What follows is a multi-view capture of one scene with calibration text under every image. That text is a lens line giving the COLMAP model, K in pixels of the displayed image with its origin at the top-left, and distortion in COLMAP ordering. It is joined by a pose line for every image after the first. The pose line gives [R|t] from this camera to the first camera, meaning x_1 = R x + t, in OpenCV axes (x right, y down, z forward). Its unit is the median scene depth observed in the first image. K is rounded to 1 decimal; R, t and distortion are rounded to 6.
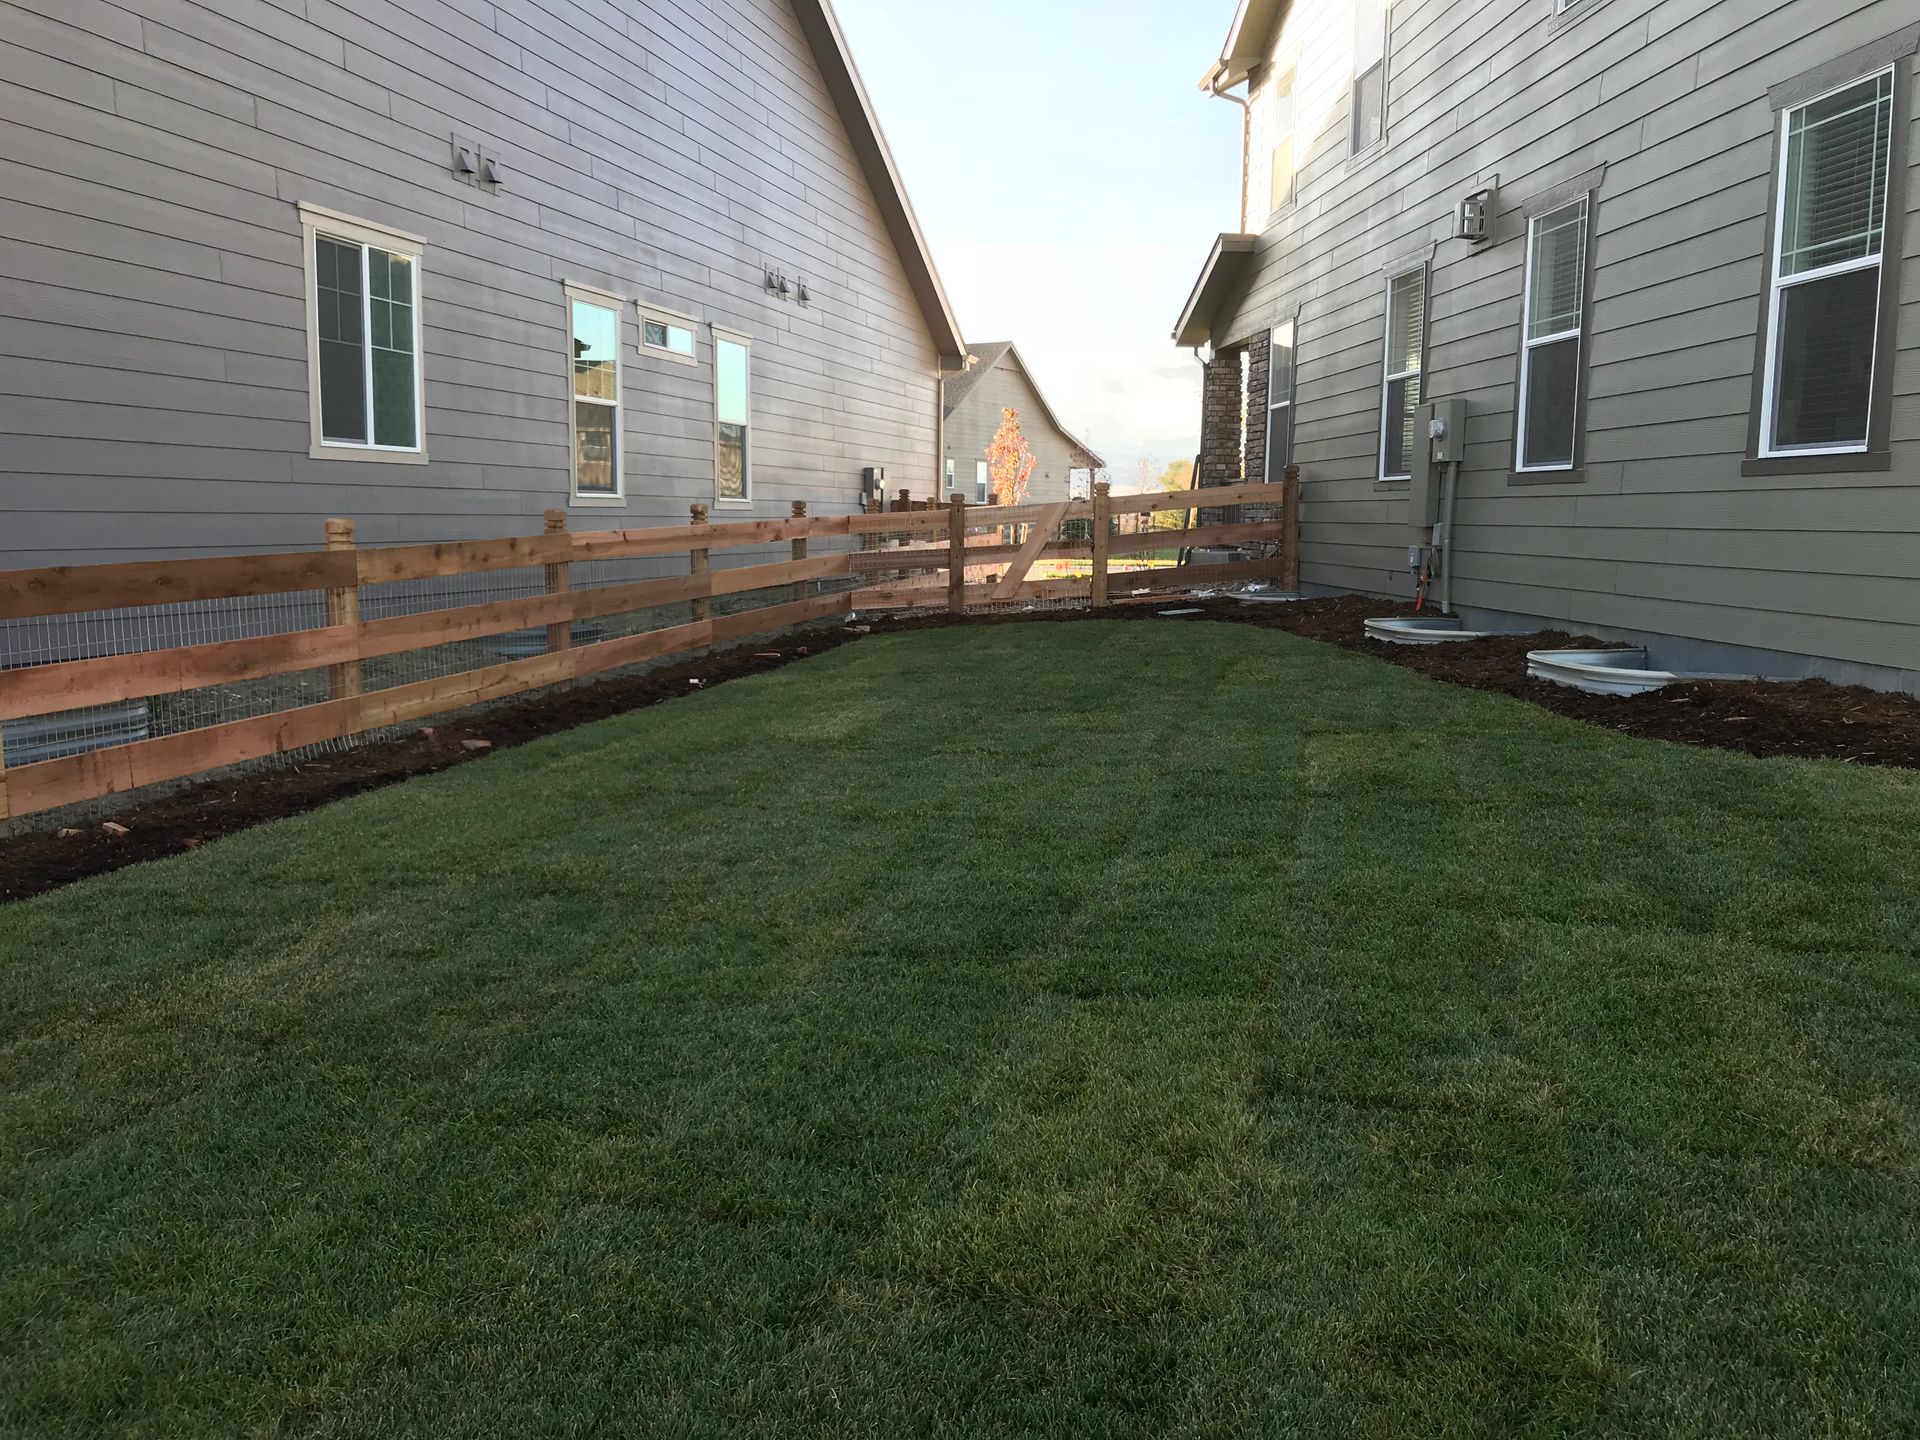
lens RADIAL K [[1583.7, 0, 953.0], [0, 1583.7, 707.2], [0, 0, 1]] dist [0.016902, -0.008524]
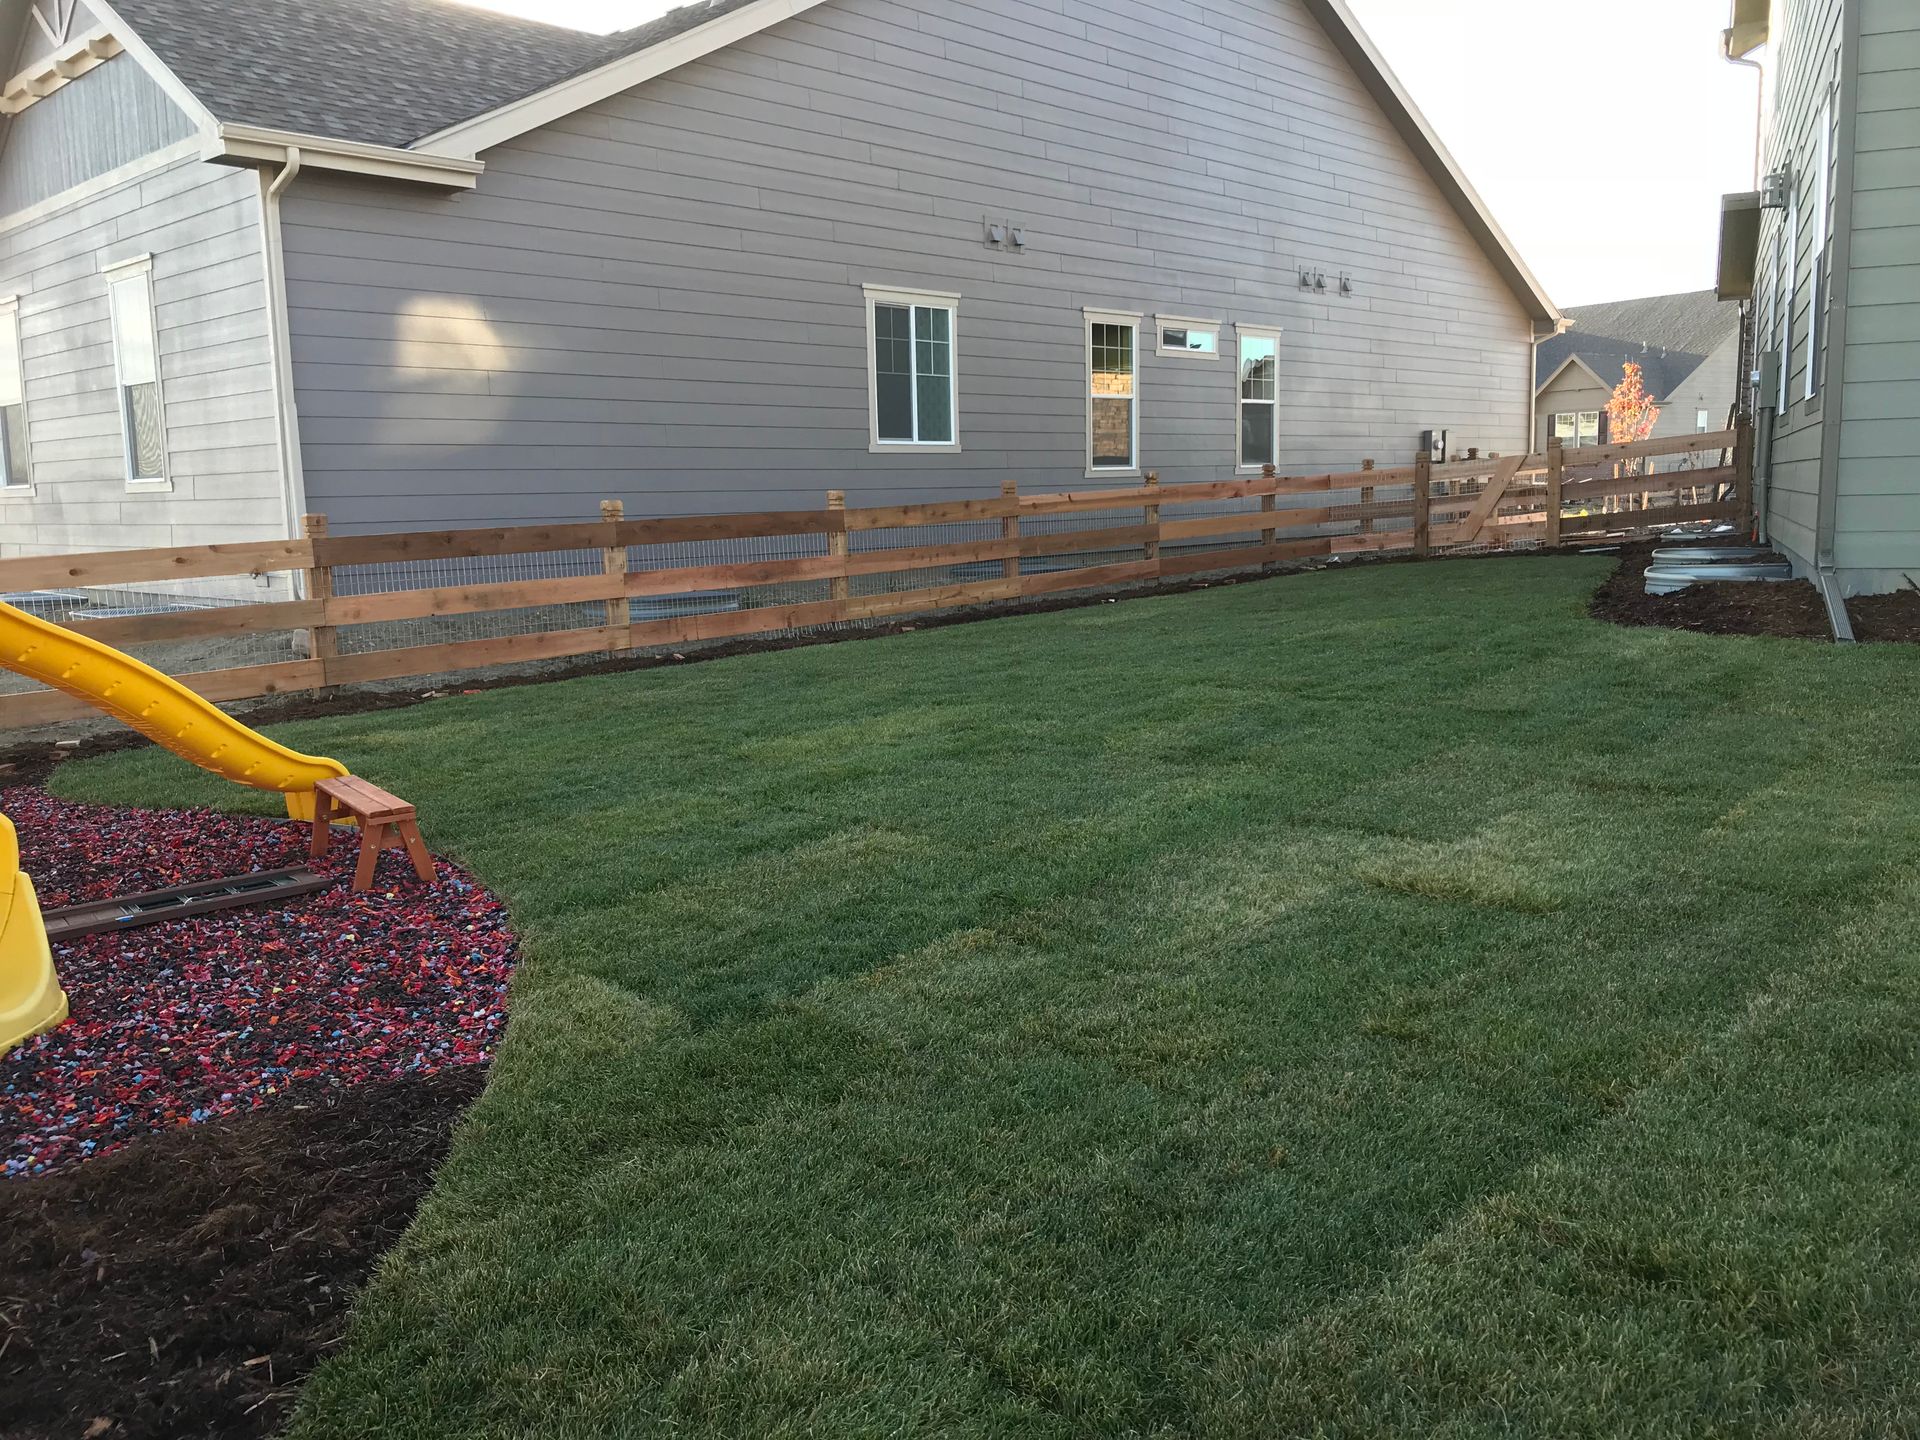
lens RADIAL K [[1569.7, 0, 945.9], [0, 1569.7, 709.2], [0, 0, 1]] dist [0.050705, -0.072541]
pose [[0.876471, 0.034055, -0.480248, 0.347407], [-0.024798, 0.999364, 0.025610, 0.044314], [0.480815, -0.010537, 0.876759, -0.258192]]
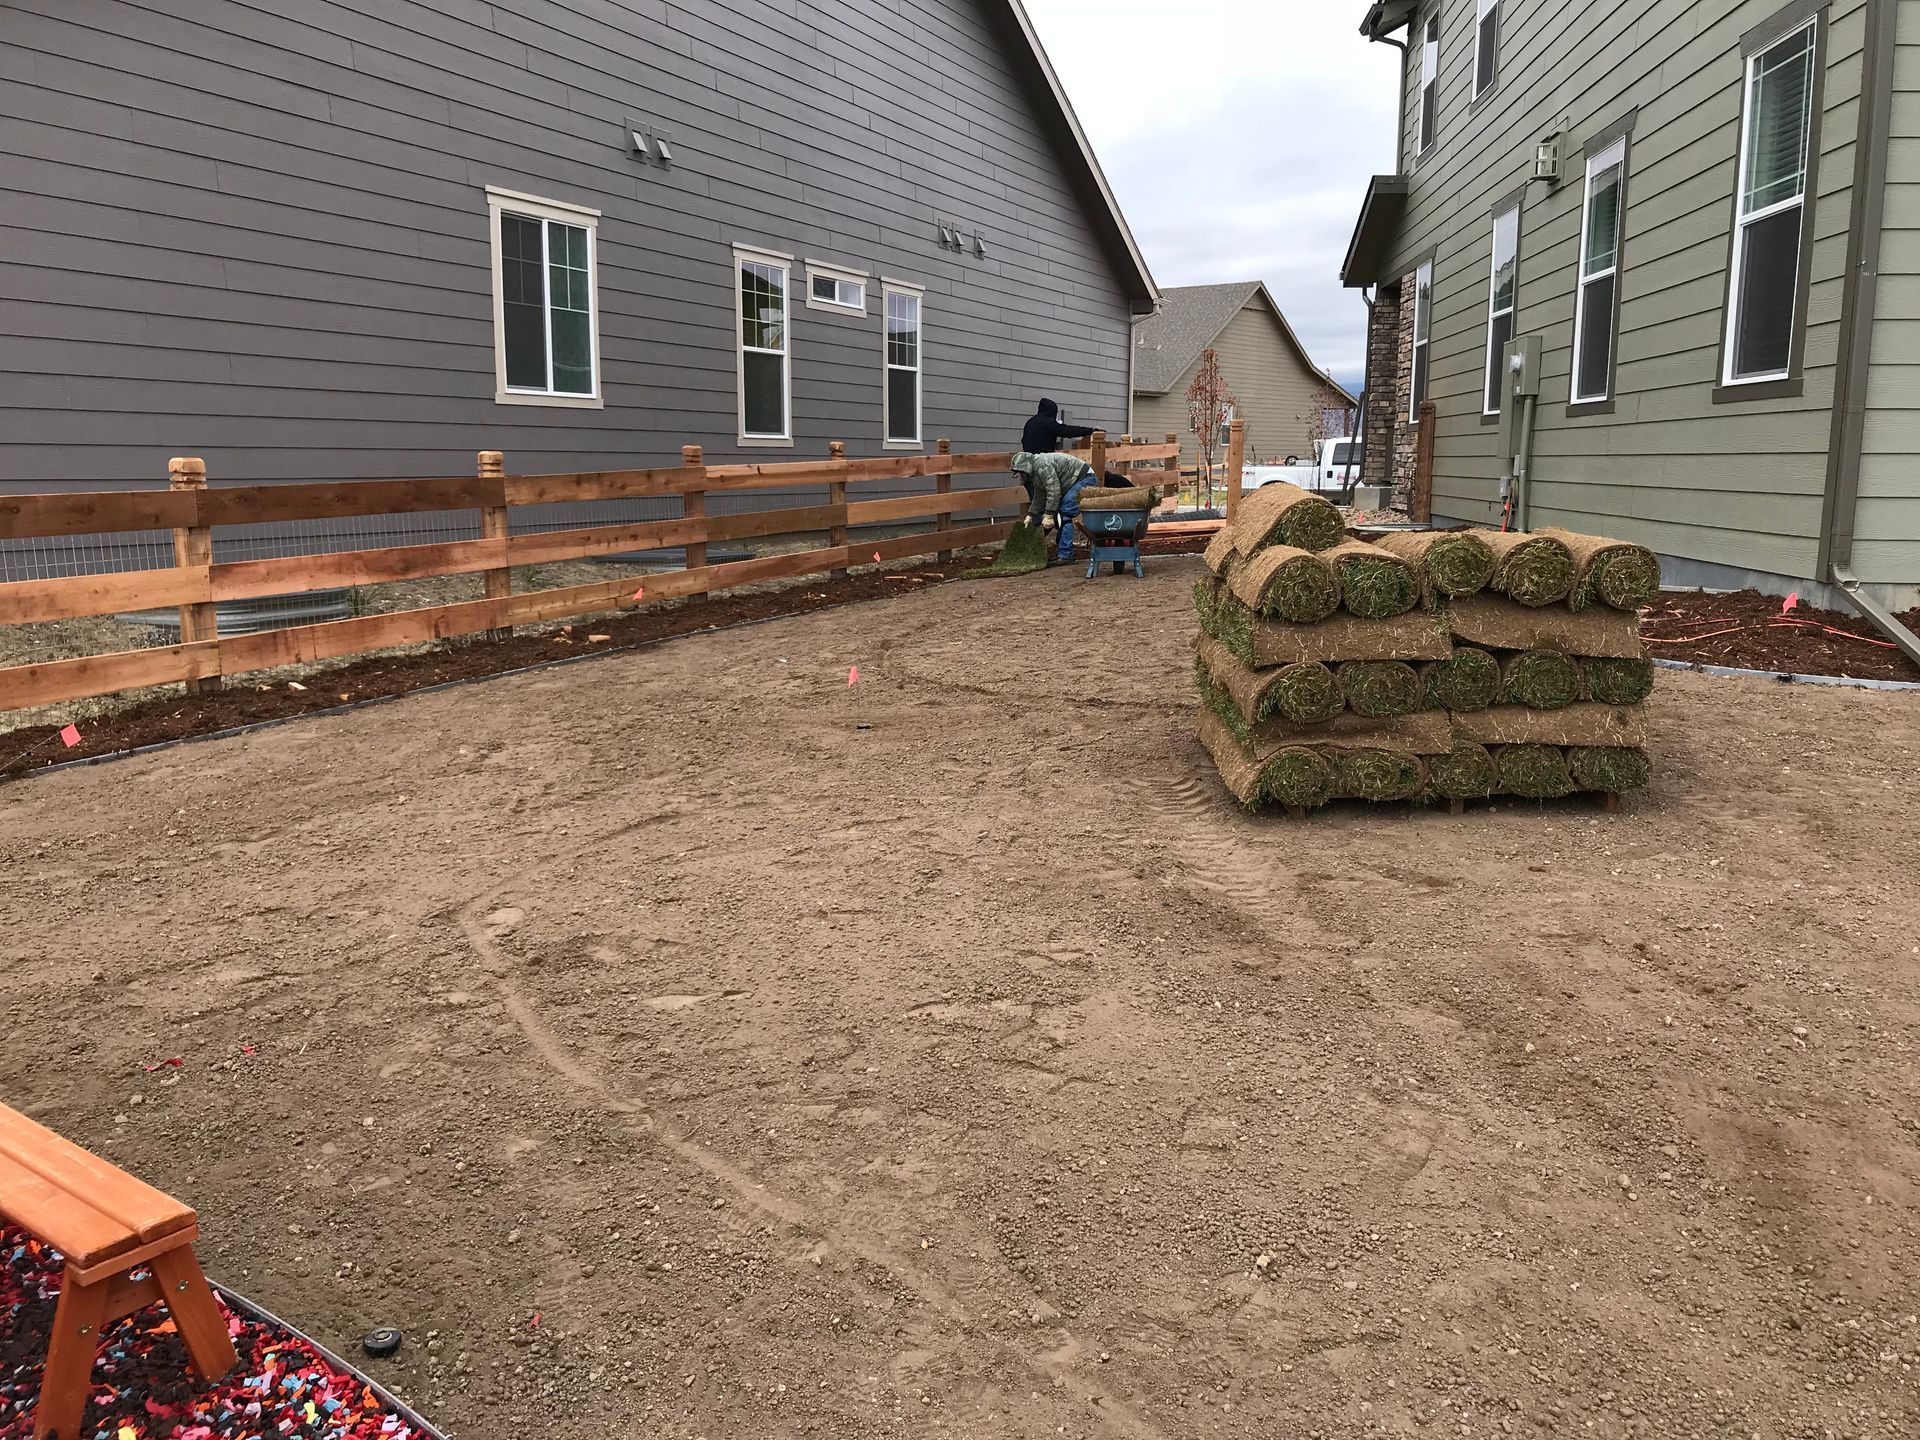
lens RADIAL K [[1576.1, 0, 953.5], [0, 1576.1, 716.1], [0, 0, 1]] dist [0.010281, -0.001278]
pose [[0.985416, 0.022149, -0.168716, 0.121071], [-0.015471, 0.999048, 0.040793, 0.020750], [0.169459, -0.037588, 0.984820, -0.101212]]
